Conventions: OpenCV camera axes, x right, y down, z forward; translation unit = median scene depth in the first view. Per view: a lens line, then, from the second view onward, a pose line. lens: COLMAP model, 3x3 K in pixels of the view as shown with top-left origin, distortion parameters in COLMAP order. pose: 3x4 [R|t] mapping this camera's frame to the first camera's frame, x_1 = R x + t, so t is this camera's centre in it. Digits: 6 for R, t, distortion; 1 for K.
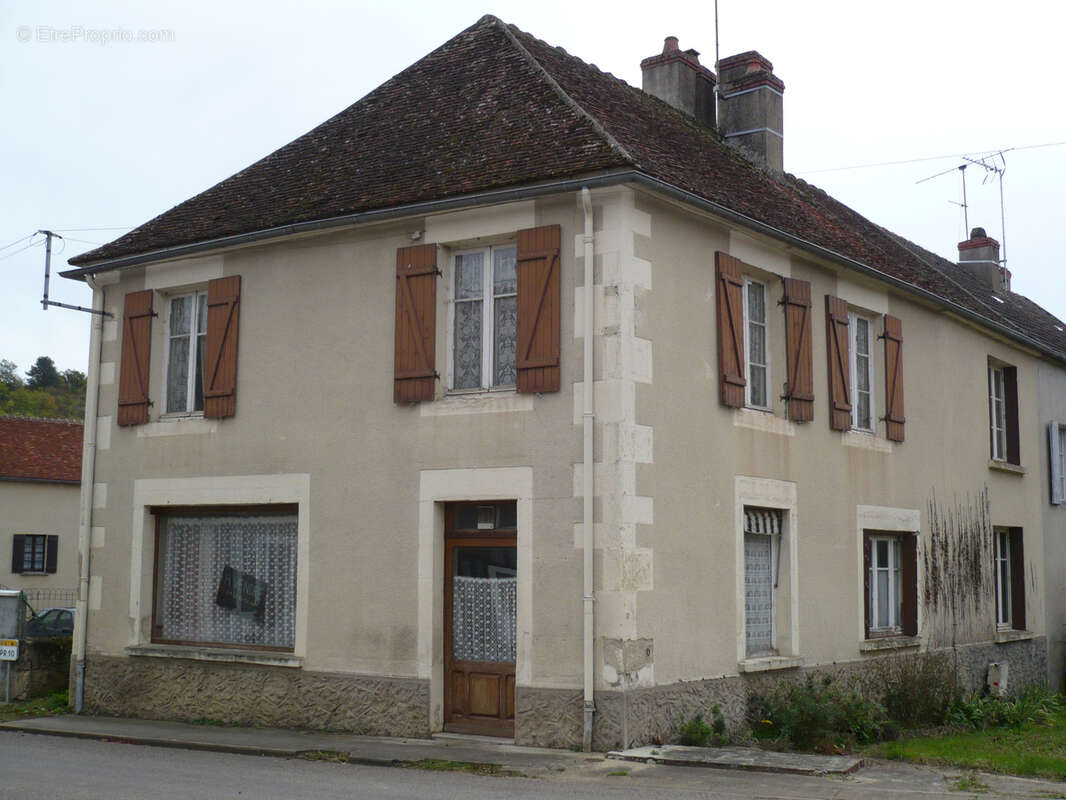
lens RADIAL K [[1184.0, 0, 546.5], [0, 1184.0, 405.7], [0, 0, 1]] dist [-0.072910, 0.016429]
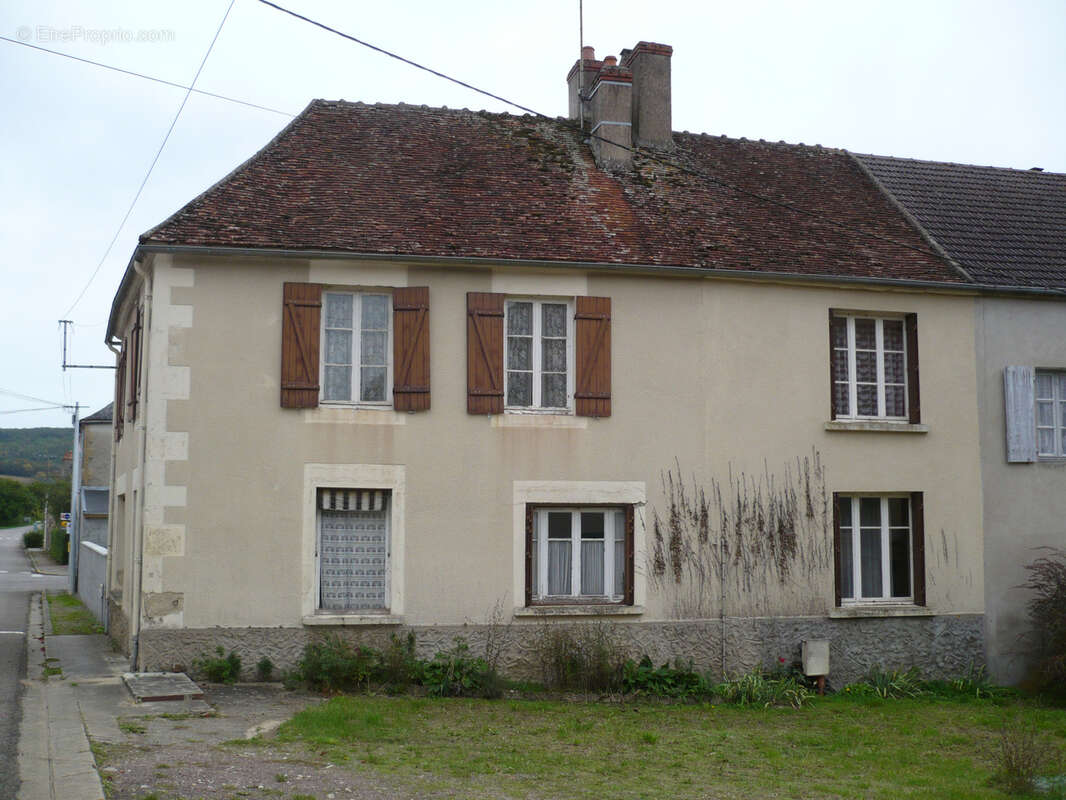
lens RADIAL K [[1115.1, 0, 533.0], [0, 1115.1, 400.0], [0, 0, 1]] dist [-0.073032, 0.003862]
pose [[0.798116, -0.072958, -0.598070, 1.030071], [0.085581, 0.996304, -0.007333, 0.021885], [0.596394, -0.045331, 0.801410, 0.222268]]
